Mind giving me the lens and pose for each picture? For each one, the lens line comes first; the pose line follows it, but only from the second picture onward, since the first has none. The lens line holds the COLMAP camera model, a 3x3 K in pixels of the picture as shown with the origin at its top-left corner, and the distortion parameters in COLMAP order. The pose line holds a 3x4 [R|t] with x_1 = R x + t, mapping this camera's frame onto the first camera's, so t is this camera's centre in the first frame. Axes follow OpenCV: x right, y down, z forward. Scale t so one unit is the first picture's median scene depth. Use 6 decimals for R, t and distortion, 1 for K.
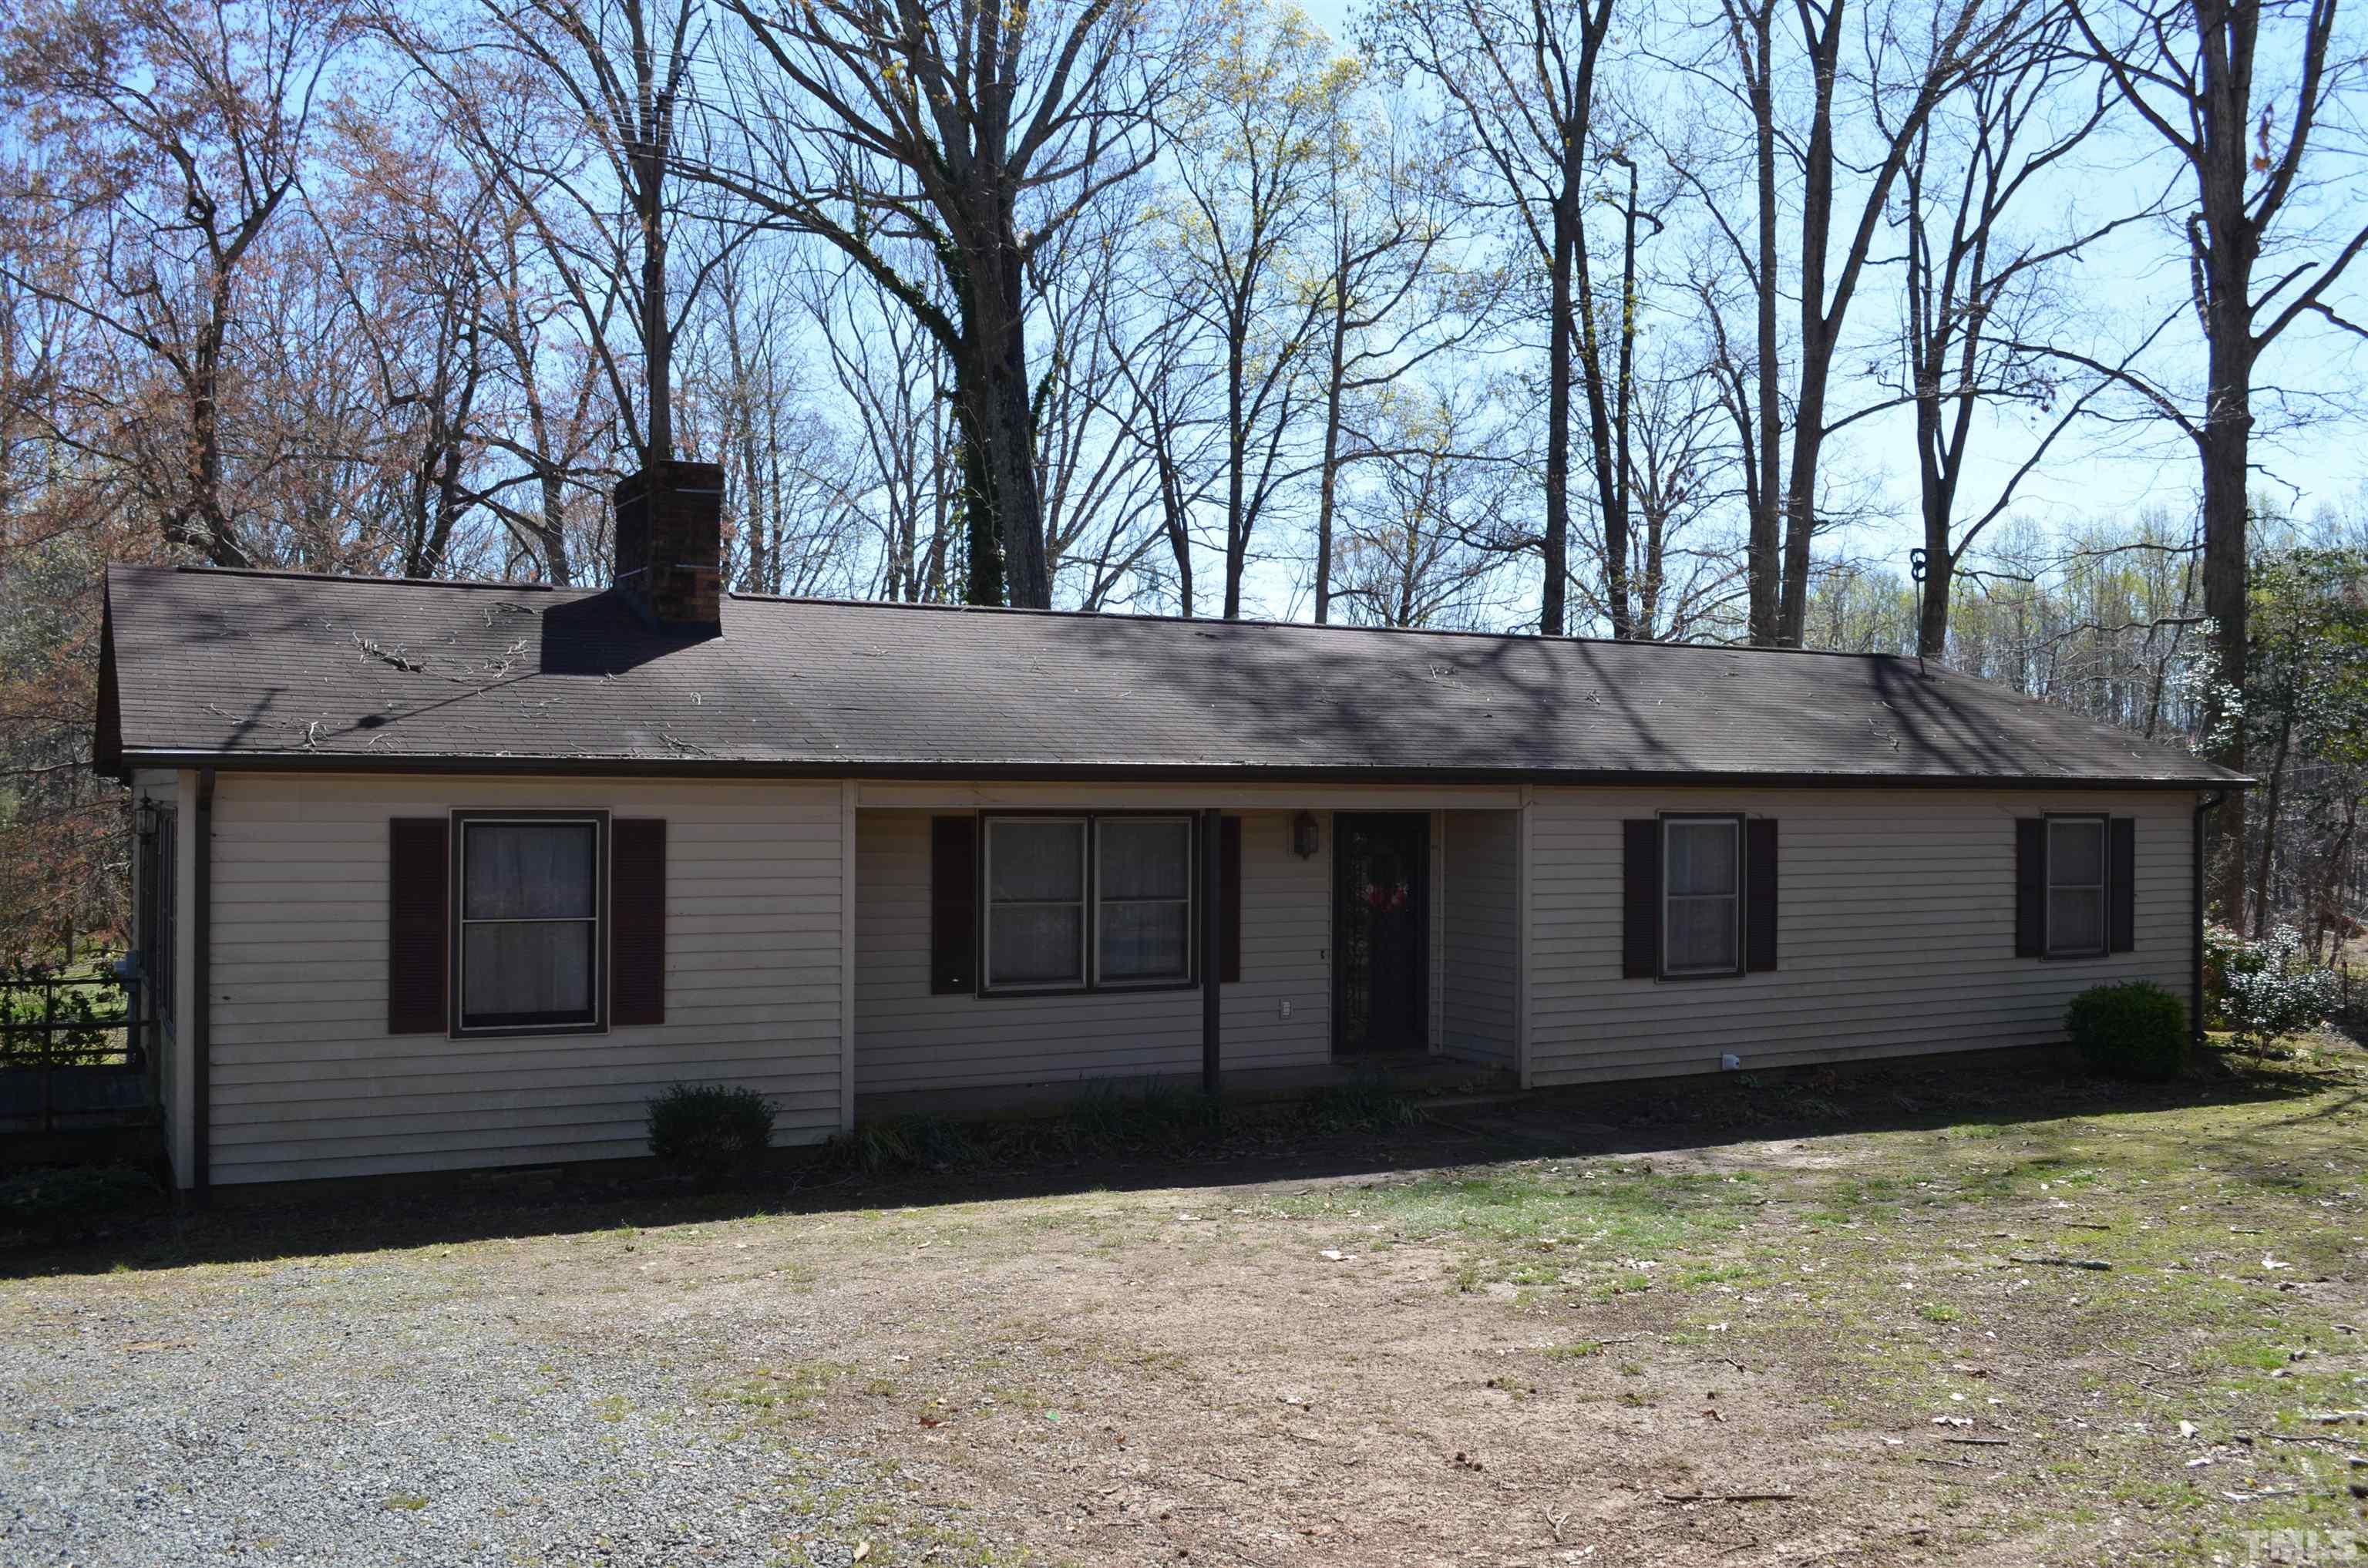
lens RADIAL K [[2119.1, 0, 1184.0], [0, 2119.1, 784.0], [0, 0, 1]] dist [-0.078606, 0.009183]
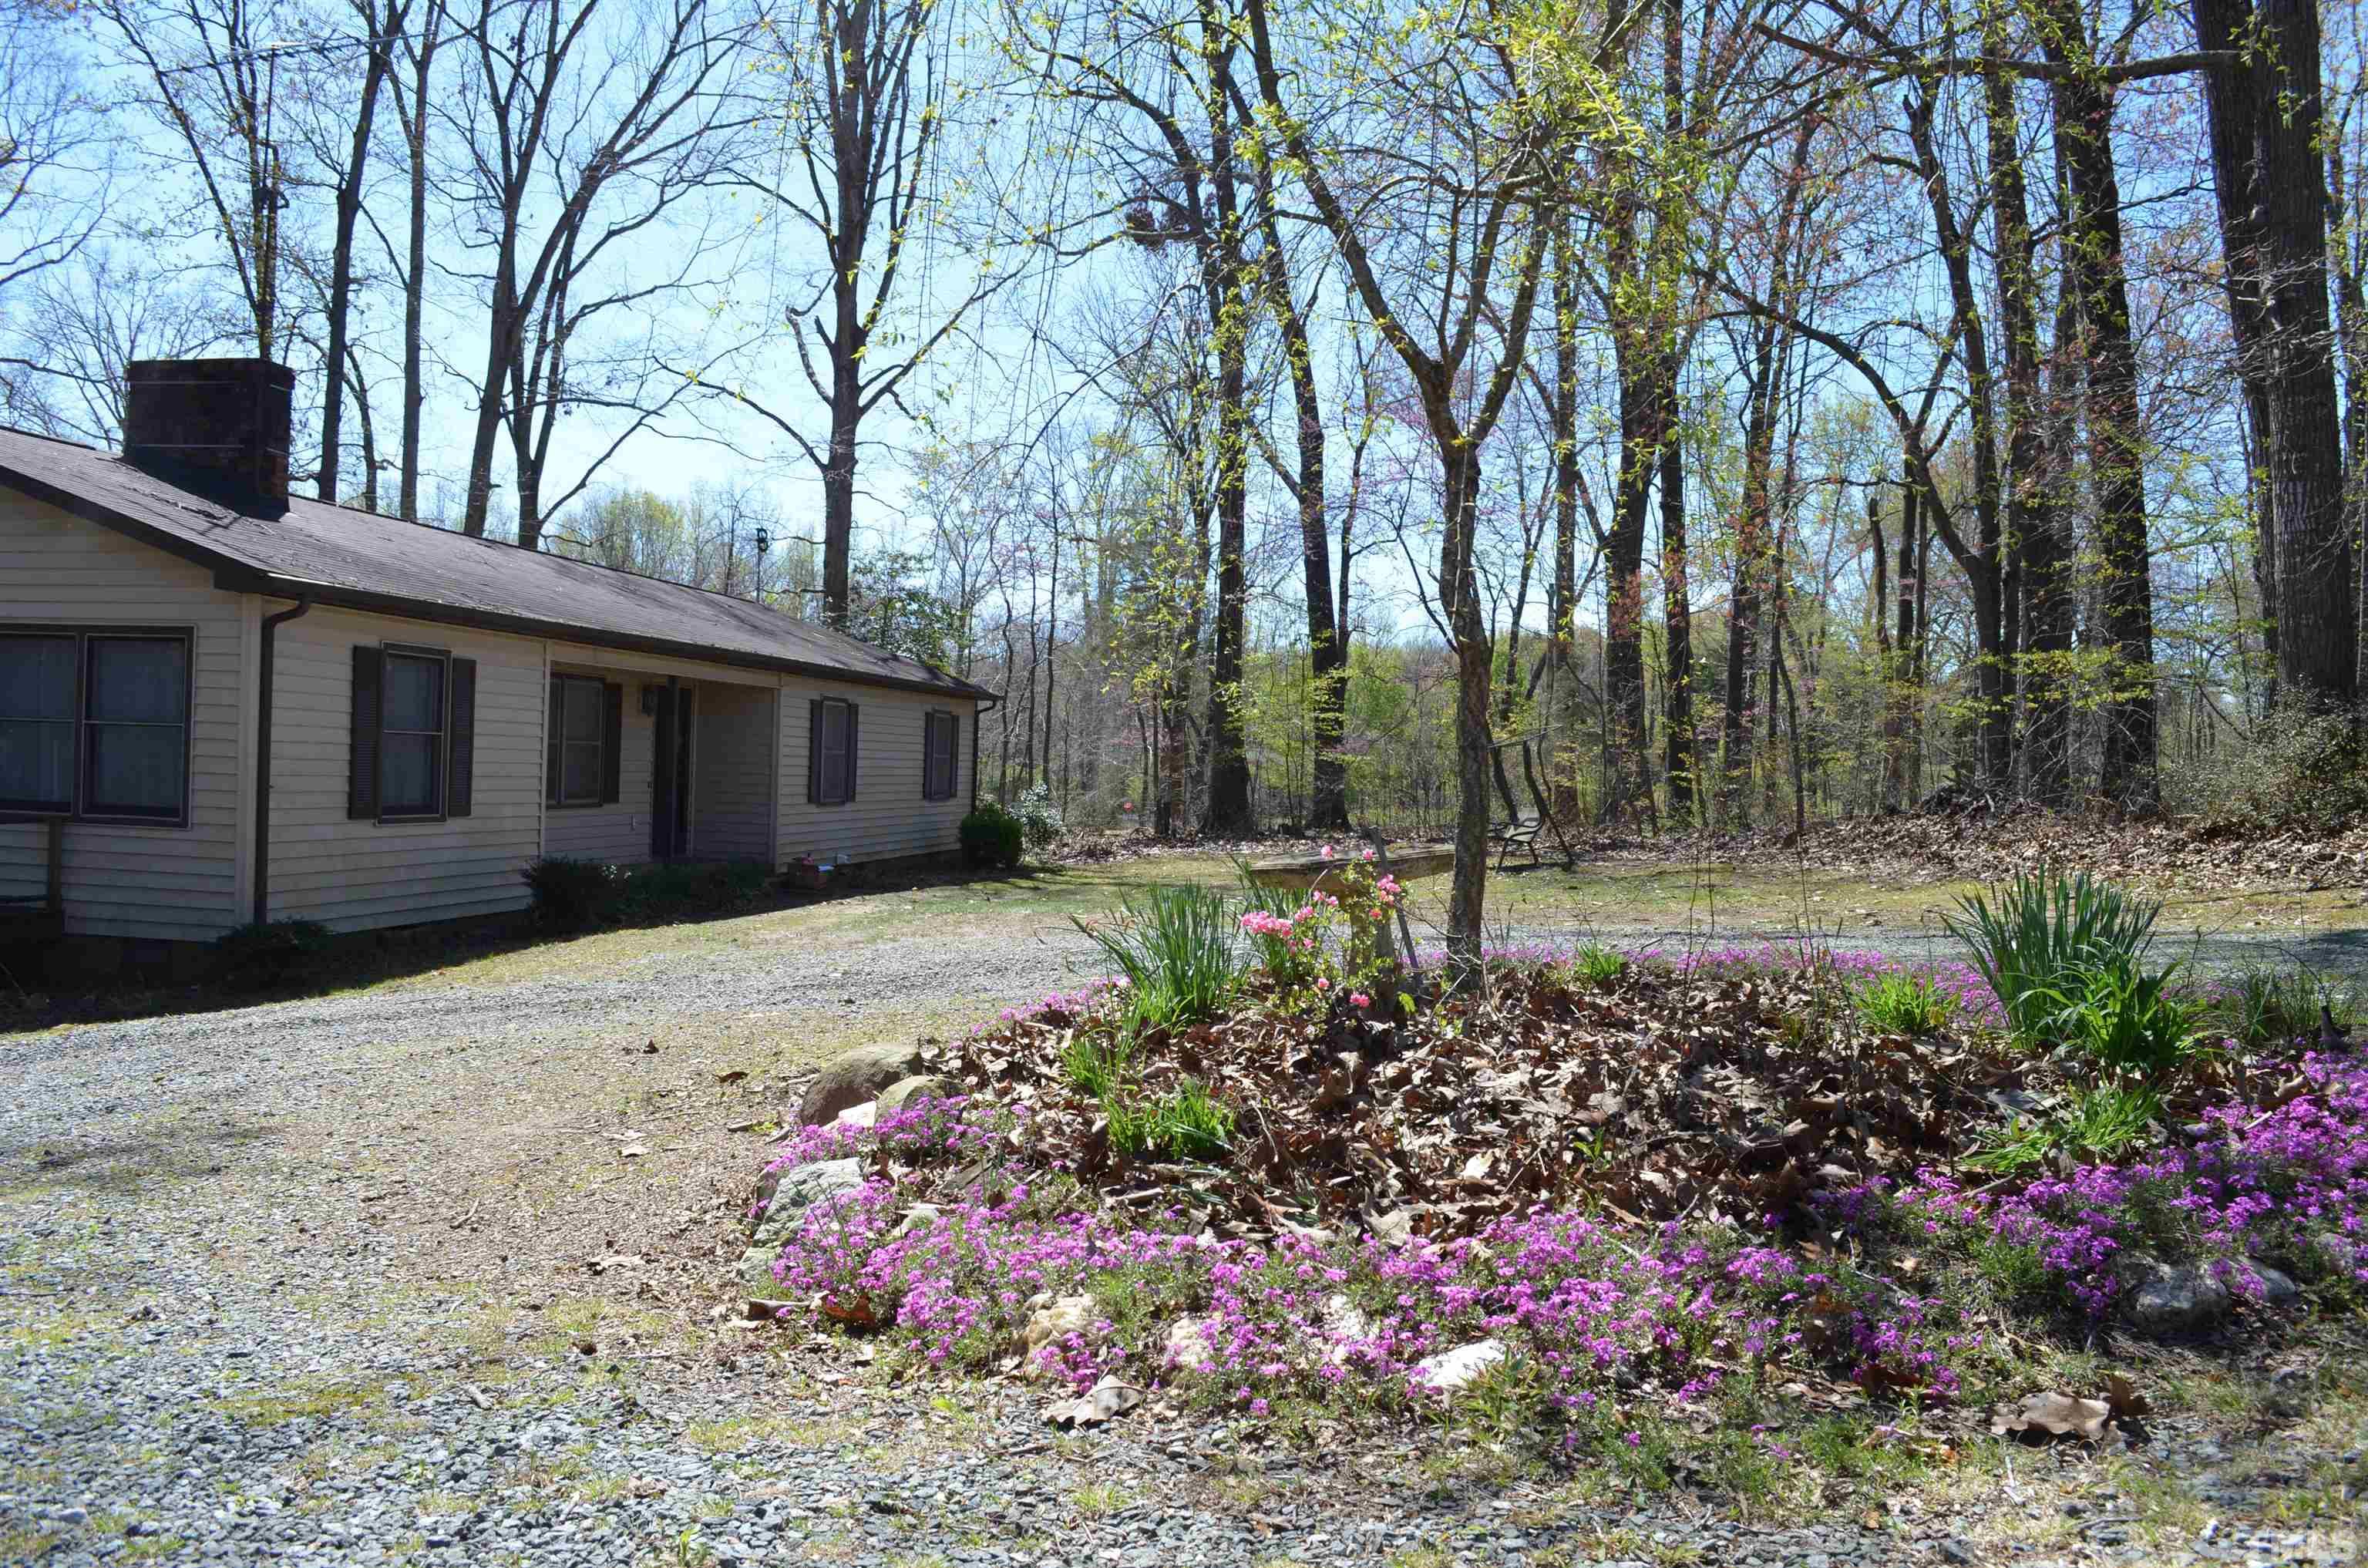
lens RADIAL K [[1853.8, 0, 1192.3], [0, 1853.8, 790.8], [0, 0, 1]] dist [-0.087479, 0.014059]
pose [[0.614140, 0.007392, 0.789163, -0.414726], [-0.039134, 0.999011, 0.021098, 0.026900], [-0.788227, -0.043840, 0.613822, -0.024845]]
